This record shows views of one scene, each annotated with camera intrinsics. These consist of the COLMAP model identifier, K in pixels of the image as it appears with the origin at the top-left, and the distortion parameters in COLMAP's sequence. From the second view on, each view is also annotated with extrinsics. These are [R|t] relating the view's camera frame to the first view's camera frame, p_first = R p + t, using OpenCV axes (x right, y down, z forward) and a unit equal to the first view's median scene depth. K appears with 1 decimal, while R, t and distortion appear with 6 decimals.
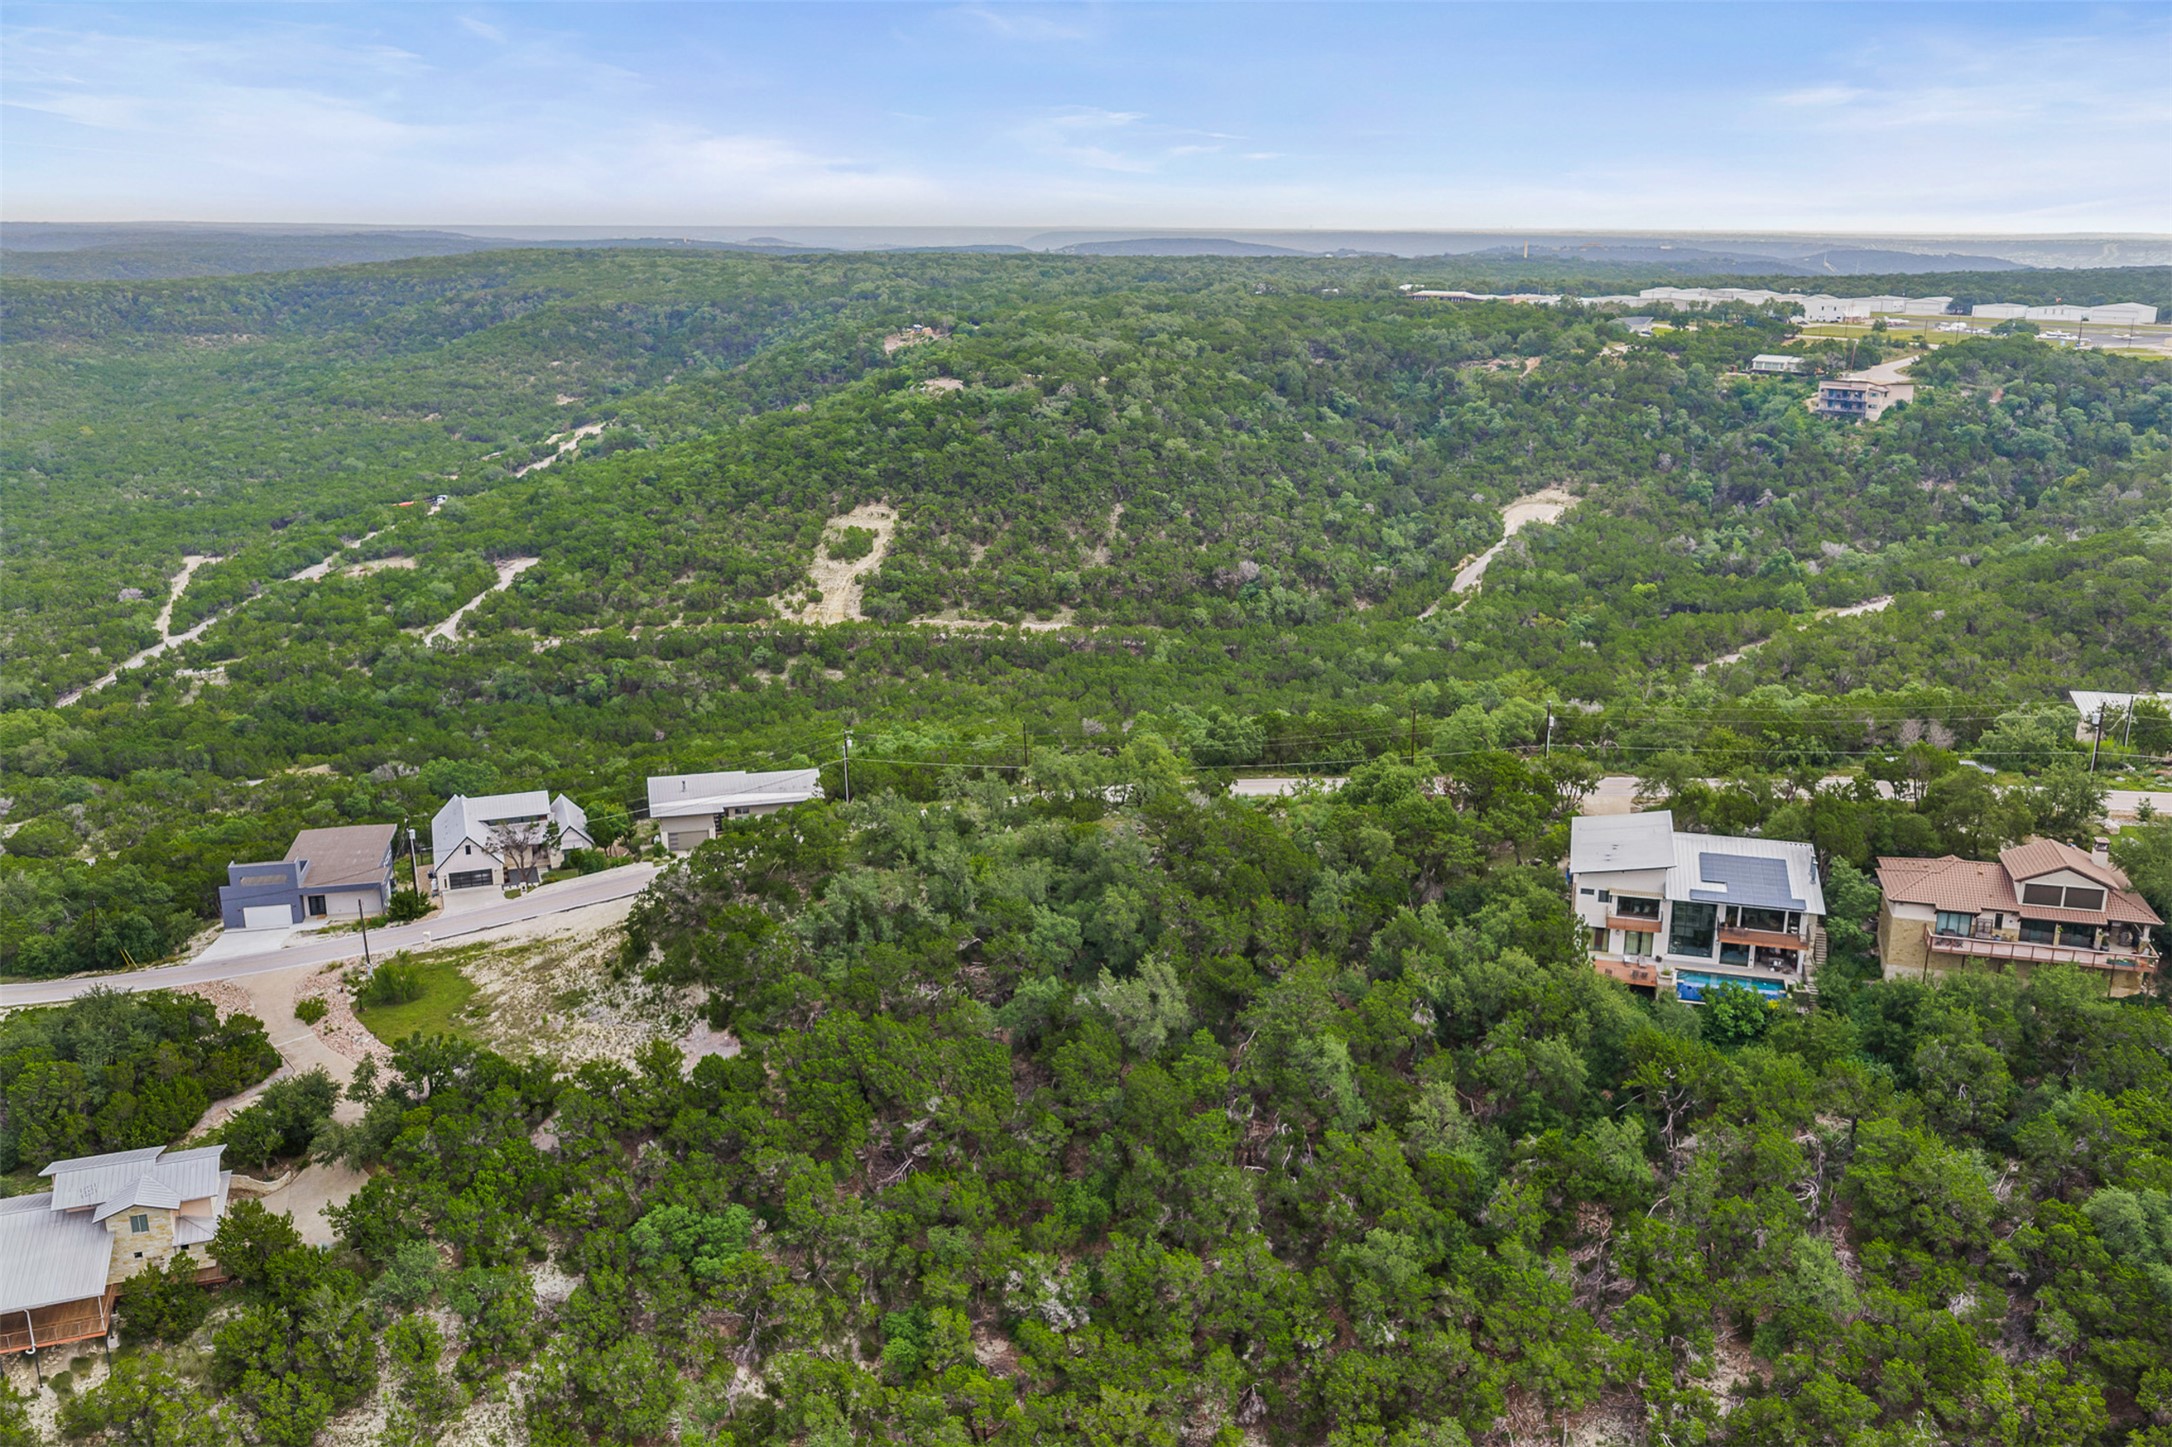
lens RADIAL K [[1764.6, 0, 1086.0], [0, 1764.6, 723.5], [0, 0, 1]] dist [-0.018077, 0.009647]
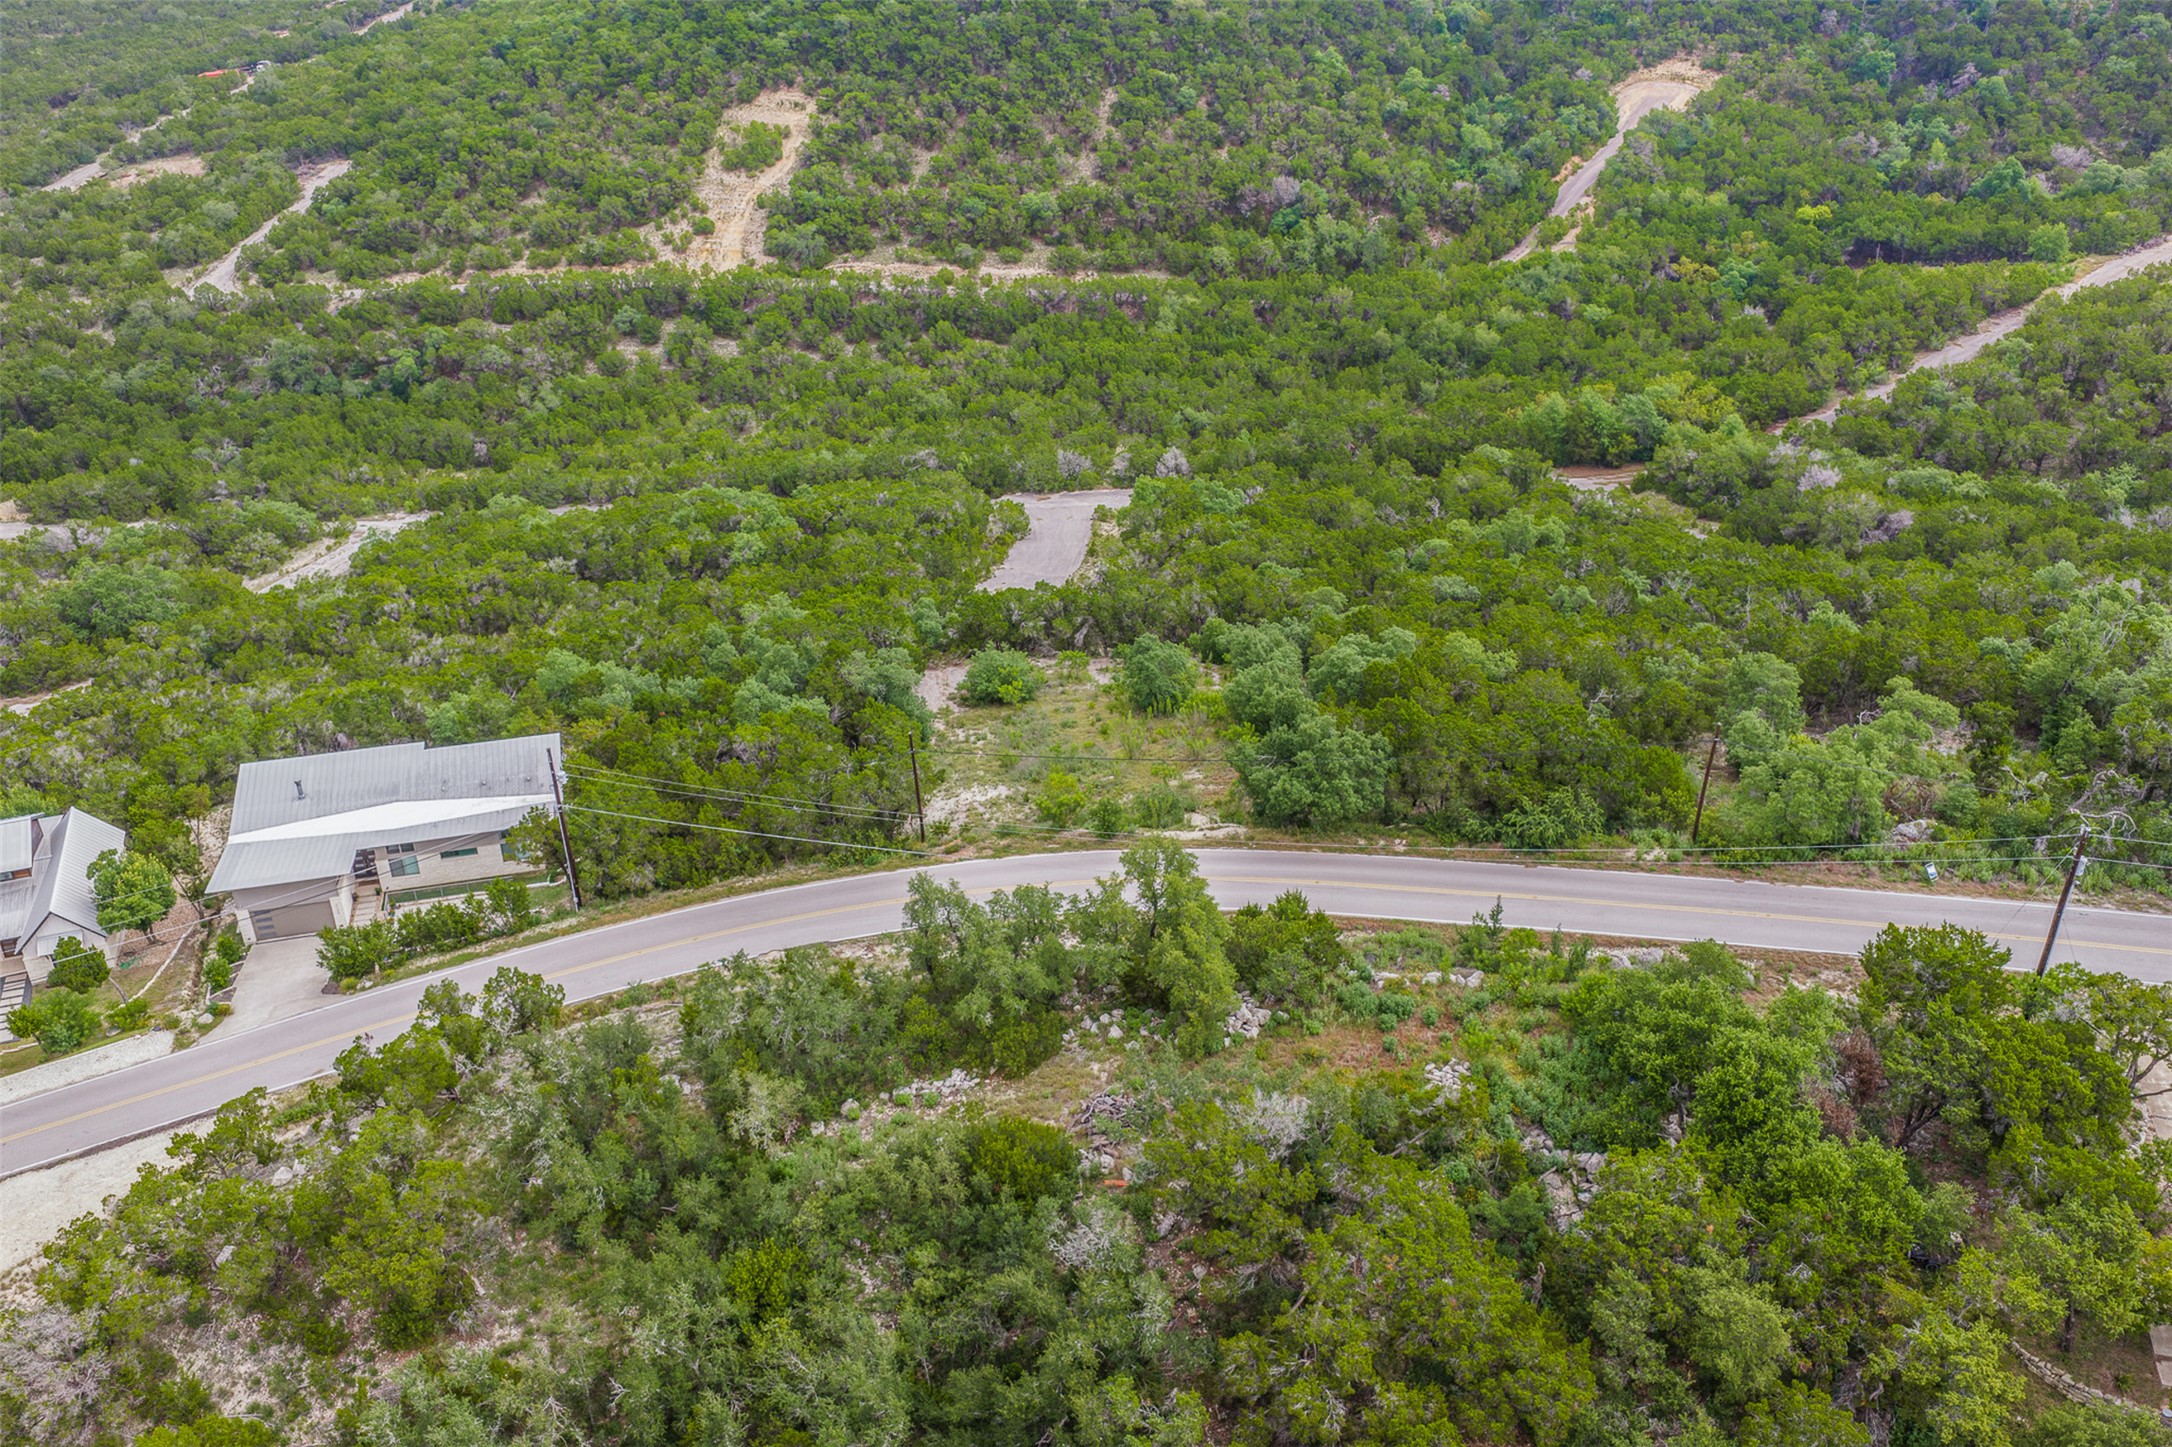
lens RADIAL K [[1764.6, 0, 1086.0], [0, 1764.6, 723.5], [0, 0, 1]] dist [-0.018077, 0.009647]
pose [[0.999990, -0.003934, 0.001941, 0.005813], [0.003318, 0.967726, 0.251985, -0.054585], [-0.002870, -0.251976, 0.967729, 0.219563]]
